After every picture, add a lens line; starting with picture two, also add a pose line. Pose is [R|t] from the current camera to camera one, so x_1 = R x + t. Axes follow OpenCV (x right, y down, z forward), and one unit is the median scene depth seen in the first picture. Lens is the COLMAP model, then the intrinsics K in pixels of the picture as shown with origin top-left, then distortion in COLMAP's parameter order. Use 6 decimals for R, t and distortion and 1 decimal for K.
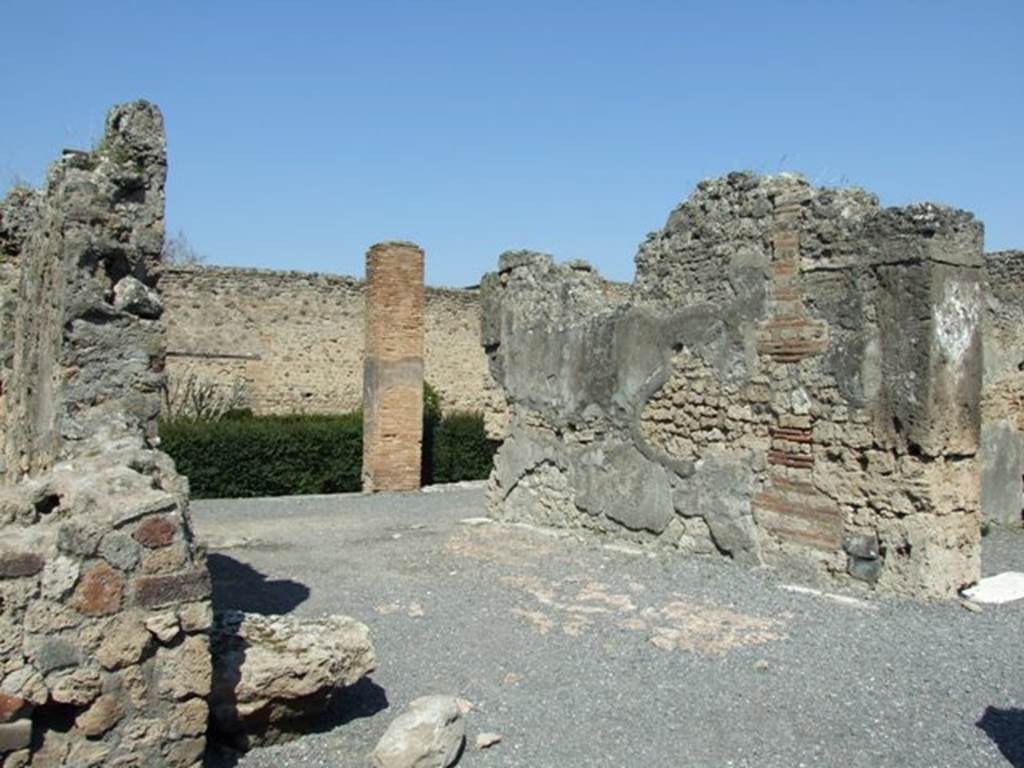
lens RADIAL K [[851.9, 0, 511.2], [0, 851.9, 379.6], [0, 0, 1]] dist [-0.050254, 0.056081]
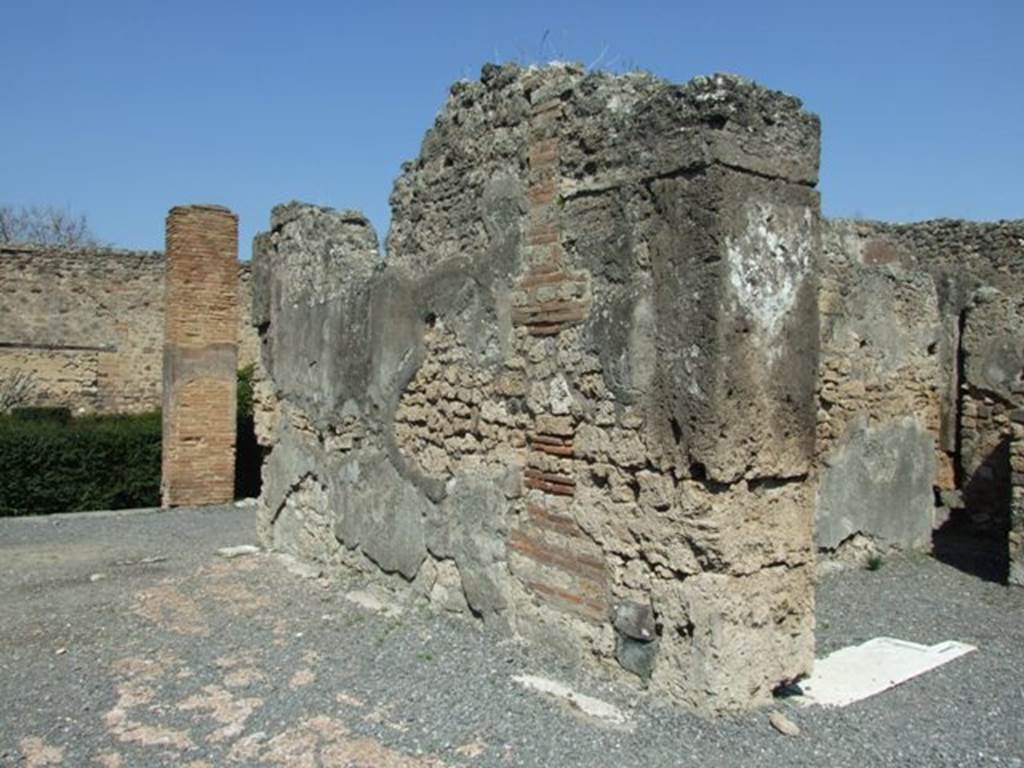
lens RADIAL K [[851.9, 0, 510.0], [0, 851.9, 381.0], [0, 0, 1]] dist [-0.050254, 0.056081]
pose [[0.999503, -0.005213, 0.031102, 0.228843], [0.004978, 0.999959, 0.007605, 0.007991], [-0.031141, -0.007446, 0.999487, 0.272083]]
